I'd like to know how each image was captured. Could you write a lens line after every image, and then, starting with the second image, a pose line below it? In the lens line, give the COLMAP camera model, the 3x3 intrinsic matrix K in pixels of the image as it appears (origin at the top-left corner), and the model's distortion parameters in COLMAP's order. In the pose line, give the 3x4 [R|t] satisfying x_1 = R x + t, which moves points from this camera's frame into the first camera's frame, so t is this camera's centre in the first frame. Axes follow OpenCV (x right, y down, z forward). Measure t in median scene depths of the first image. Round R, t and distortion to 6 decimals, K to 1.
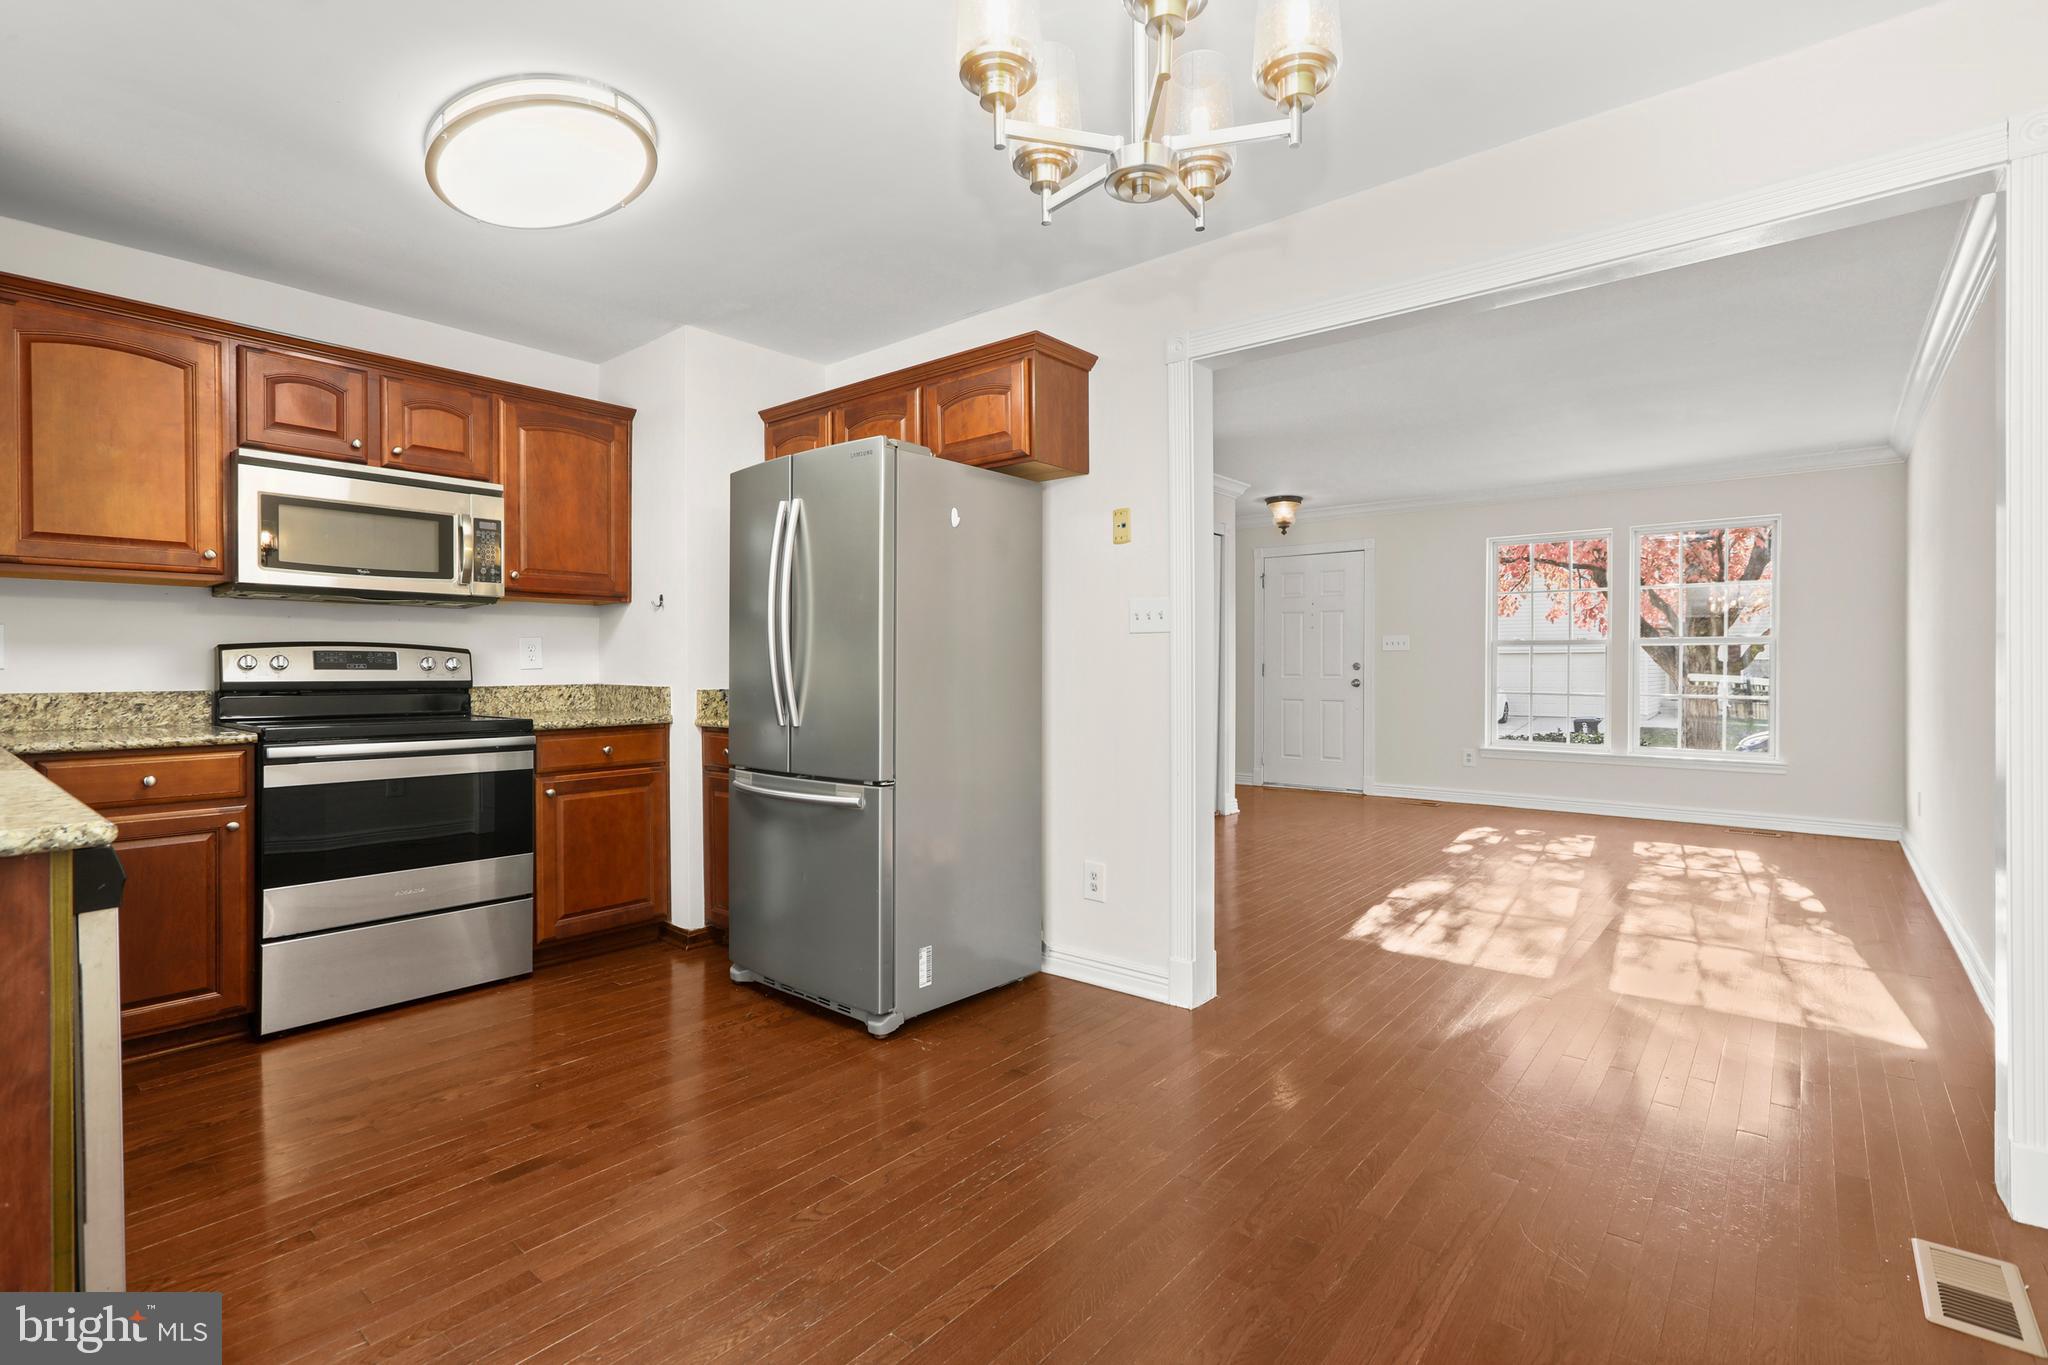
lens RADIAL K [[940.6, 0, 1032.3], [0, 940.6, 667.3], [0, 0, 1]] dist [-0.016382, 0.013298]
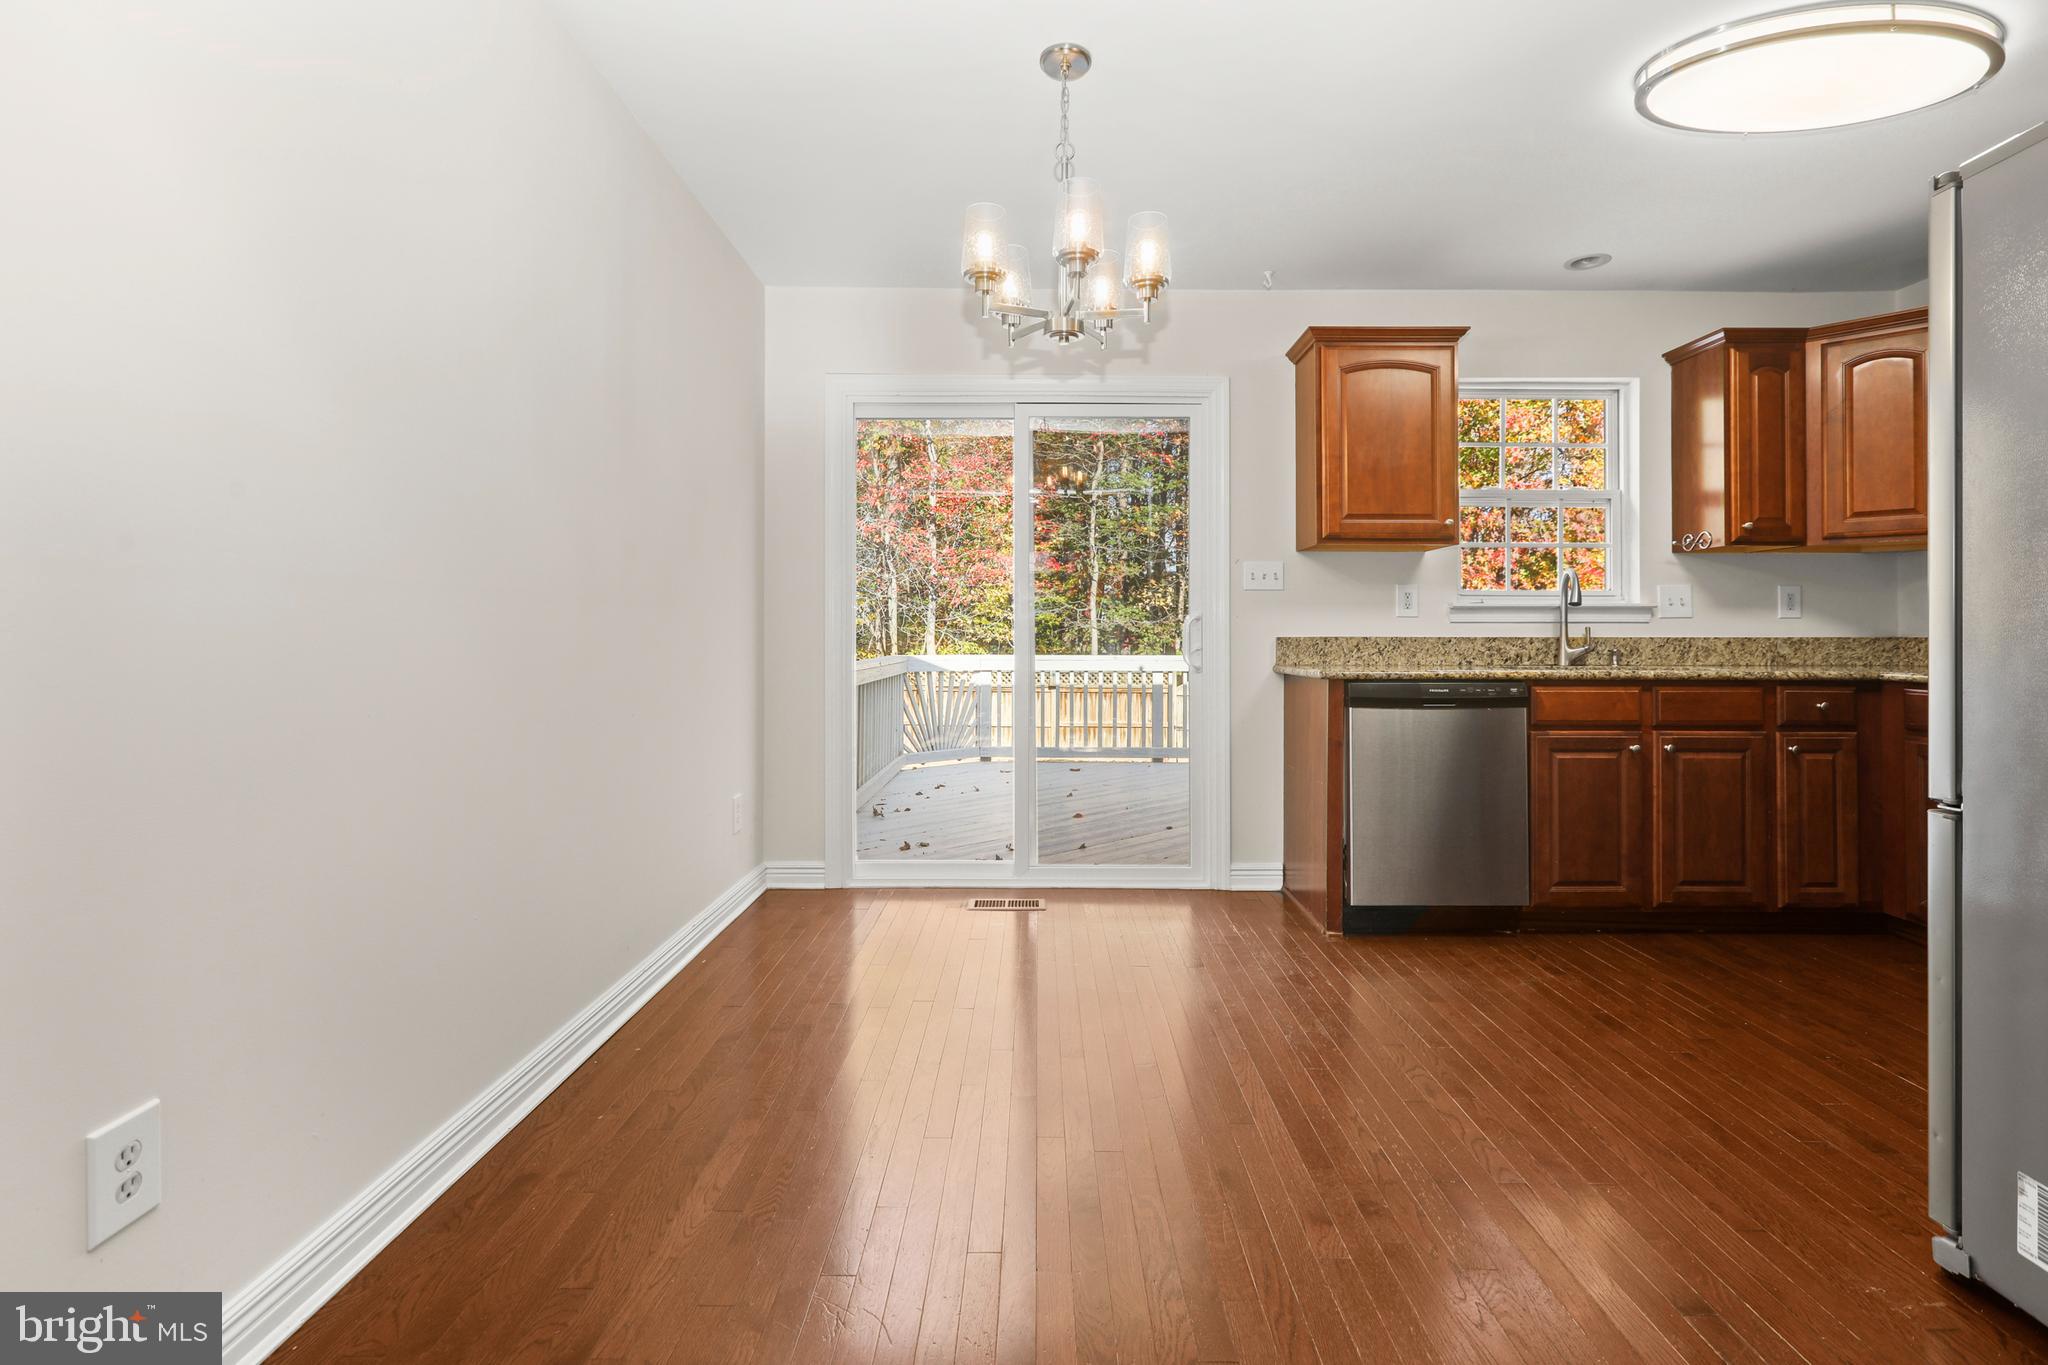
lens RADIAL K [[953.1, 0, 1036.0], [0, 953.1, 630.3], [0, 0, 1]] dist [-0.003916, 0.000348]
pose [[-0.770941, -0.002468, -0.636901, 0.493278], [0.000659, 0.999989, -0.004672, 0.019195], [0.636906, -0.004021, -0.770931, 0.891076]]
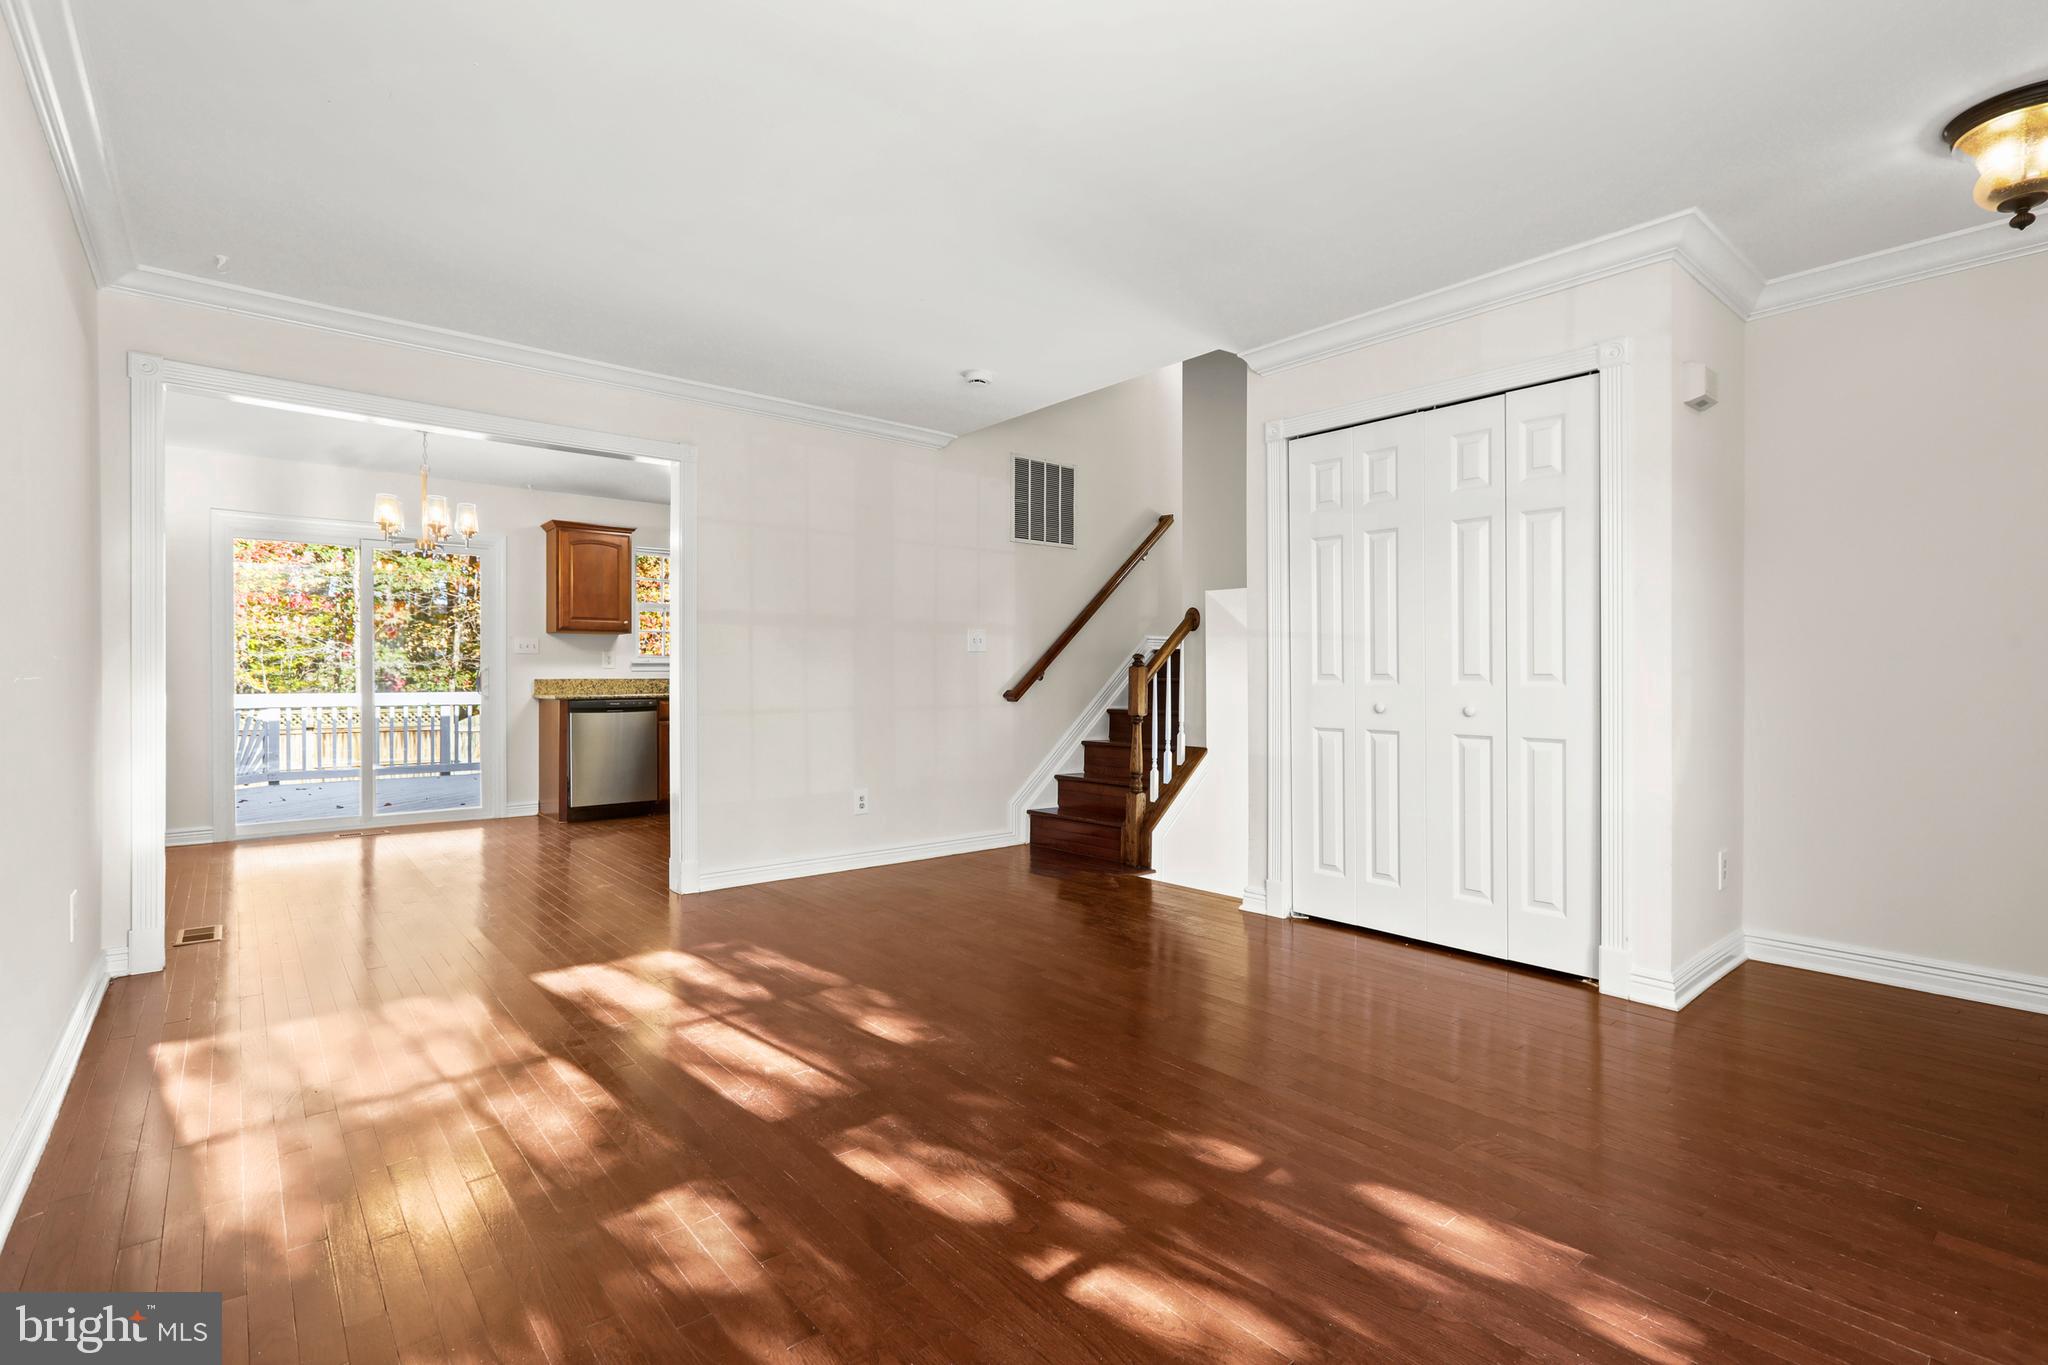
lens RADIAL K [[946.8, 0, 1033.4], [0, 946.8, 682.0], [0, 0, 1]] dist [-0.001318, 0.000247]
pose [[-0.174053, 0.007558, -0.984707, 1.413150], [-0.000436, 0.999970, 0.007752, 0.012080], [0.984736, 0.001779, -0.174044, 1.645041]]
